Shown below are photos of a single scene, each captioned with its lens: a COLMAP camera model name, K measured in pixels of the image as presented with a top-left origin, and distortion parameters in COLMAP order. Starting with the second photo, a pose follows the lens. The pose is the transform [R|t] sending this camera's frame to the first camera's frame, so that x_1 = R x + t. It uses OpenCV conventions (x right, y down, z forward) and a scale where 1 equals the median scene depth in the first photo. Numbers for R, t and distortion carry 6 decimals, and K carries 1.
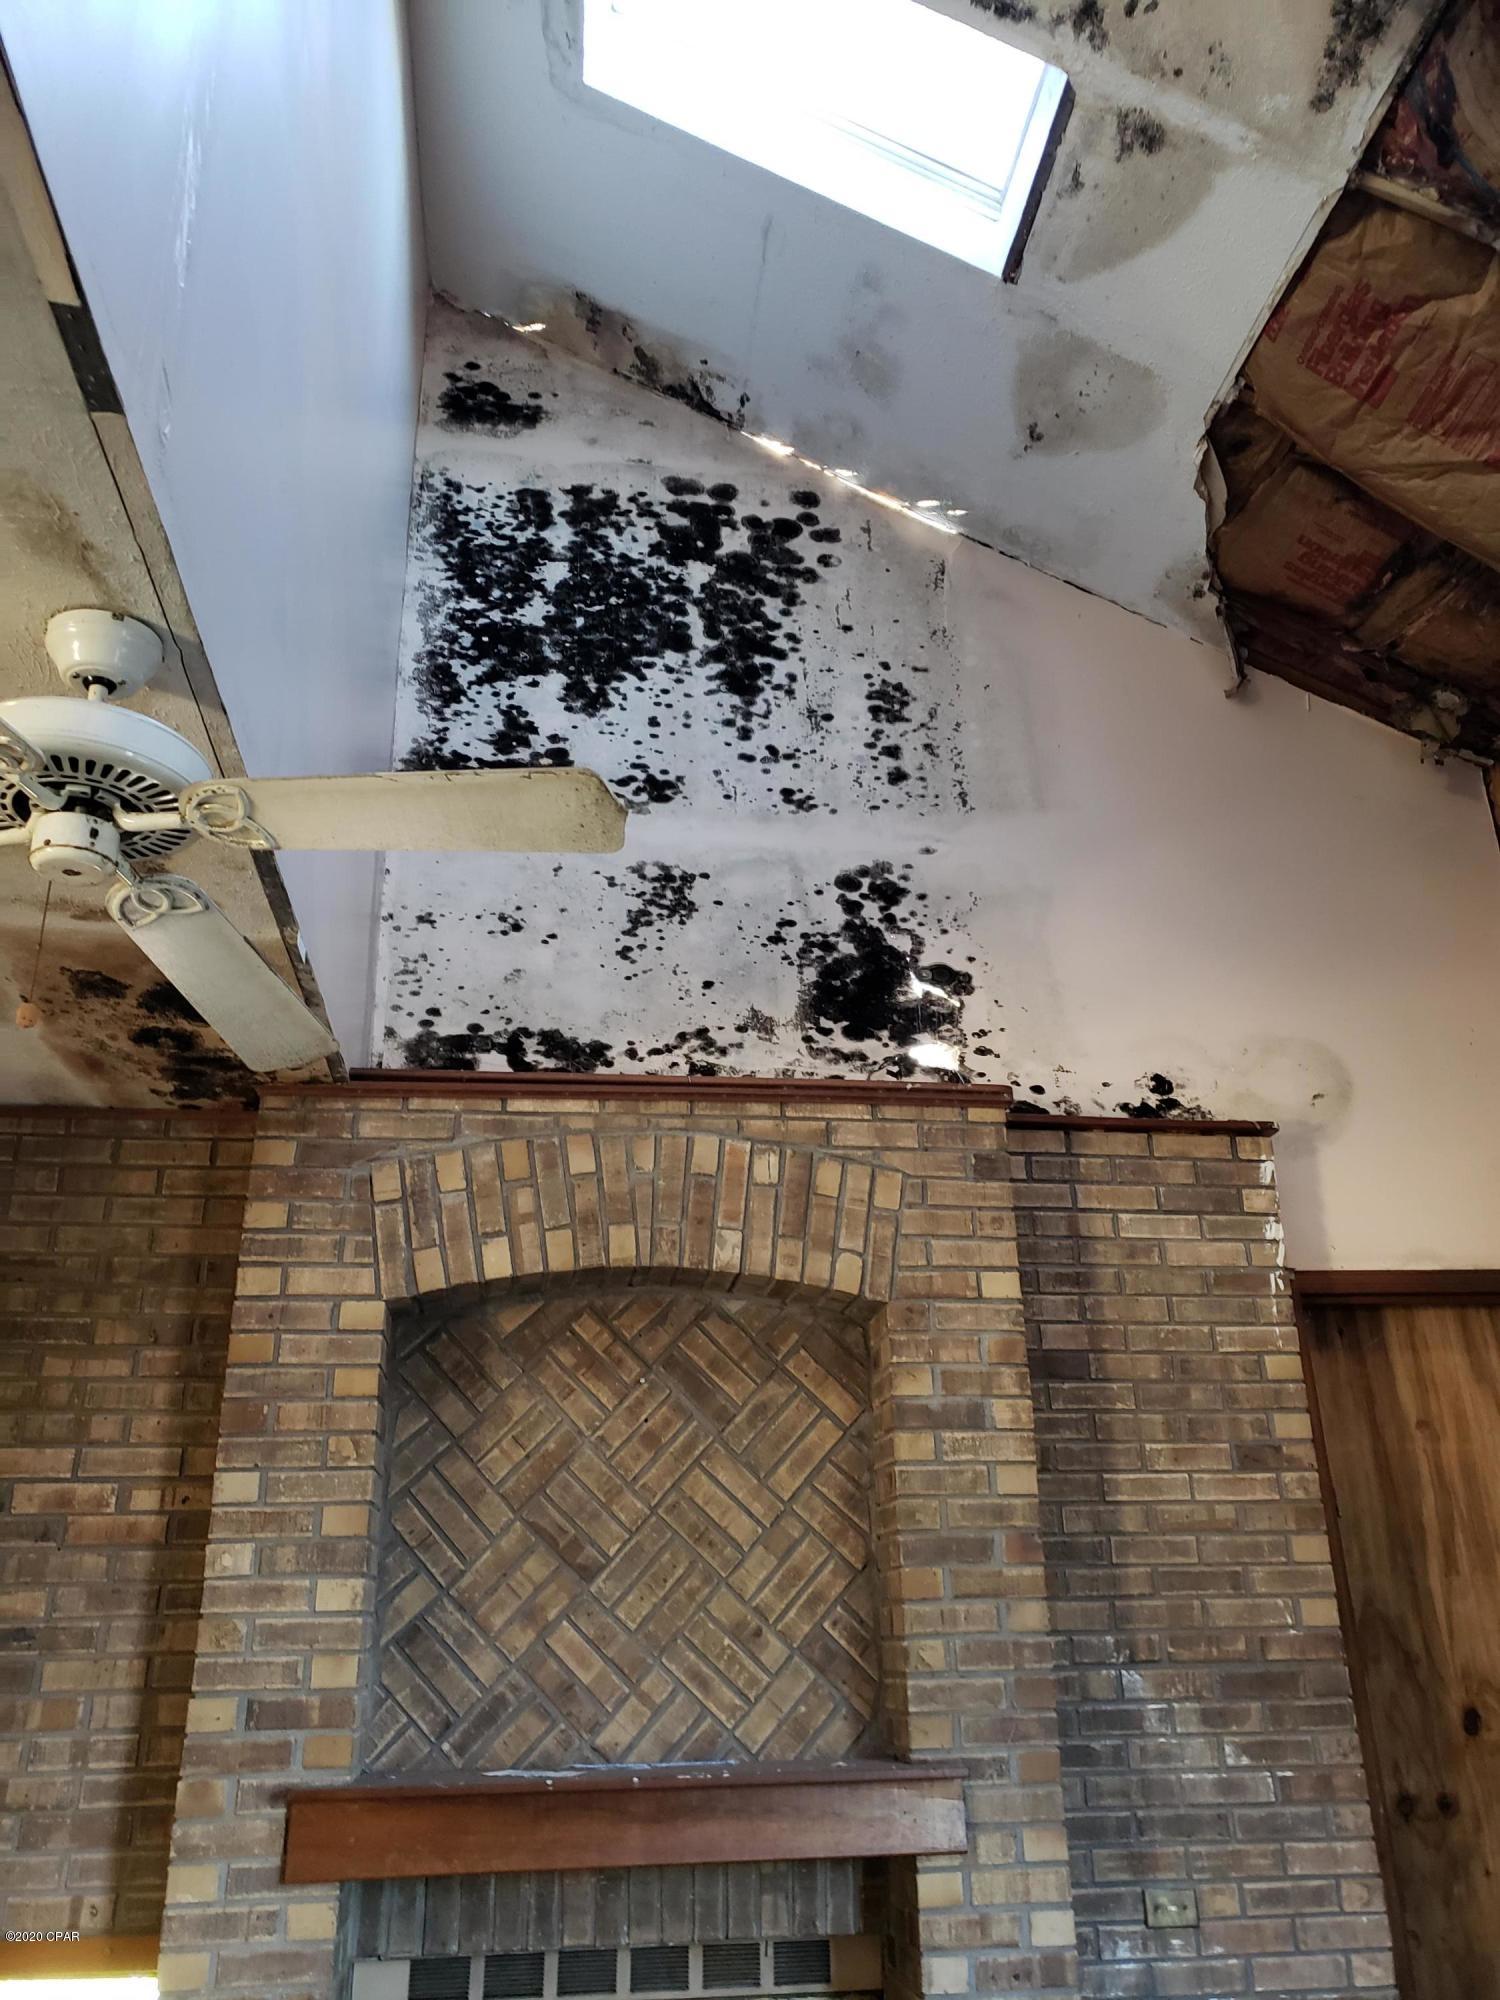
lens RADIAL K [[1572.3, 0, 747.7], [0, 1572.3, 990.6], [0, 0, 1]] dist [0.031862, 0.005664]
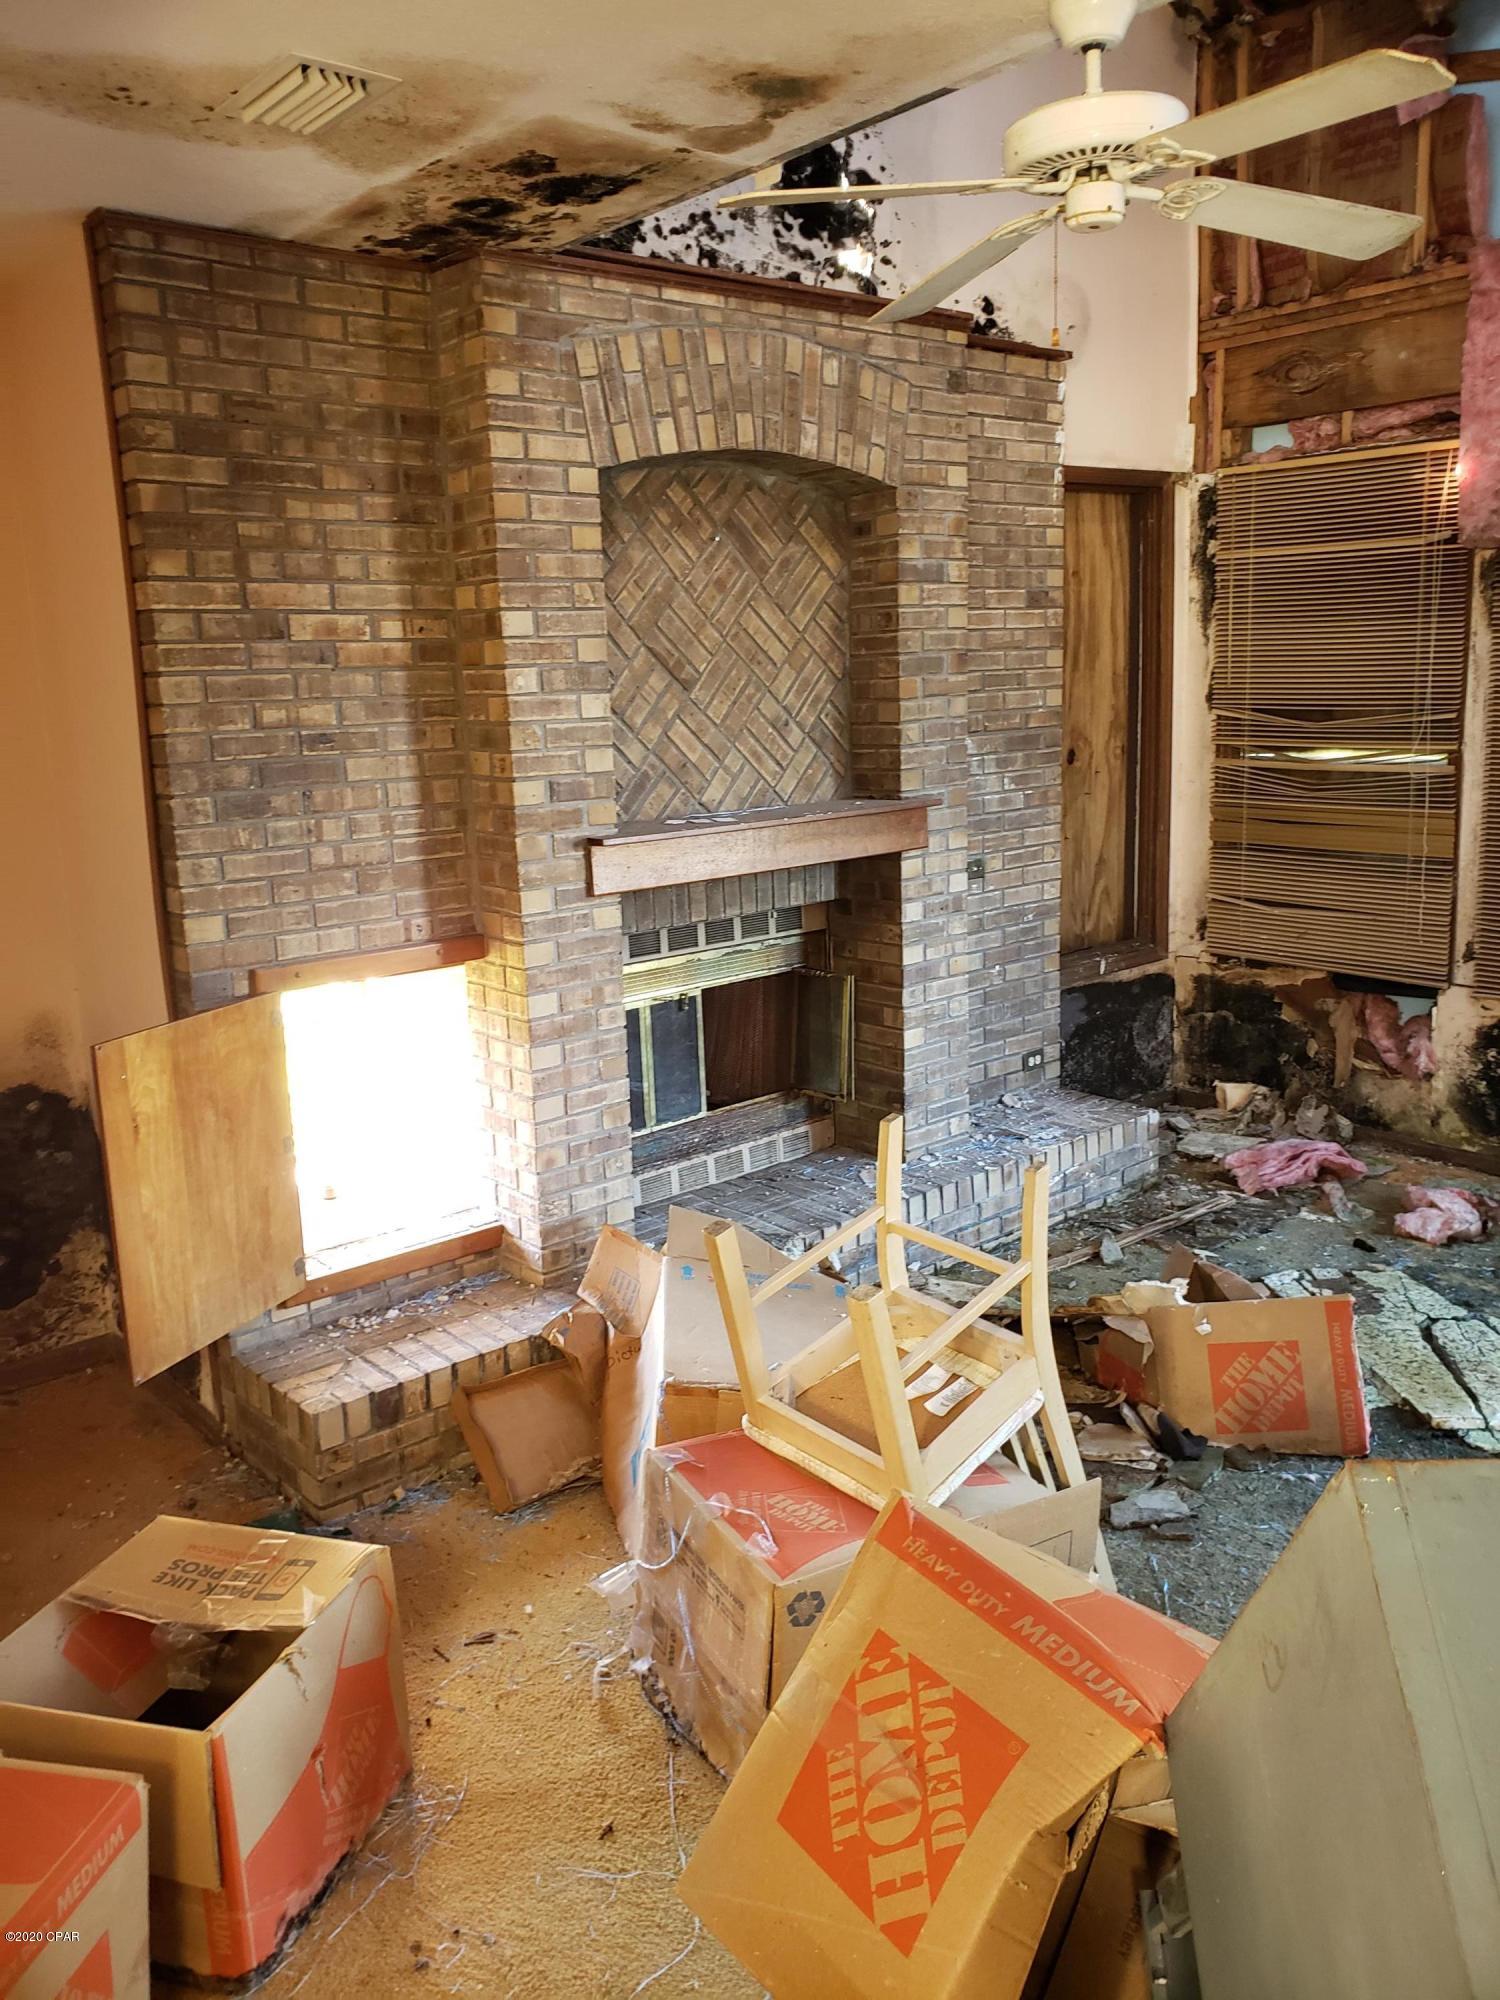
lens RADIAL K [[1566.2, 0, 757.4], [0, 1566.2, 949.1], [0, 0, 1]] dist [0.043973, 0.004249]
pose [[0.842814, -0.104944, 0.527874, -0.747330], [-0.182455, 0.867013, 0.463679, -0.056464], [-0.506335, -0.487108, 0.711583, -0.067634]]
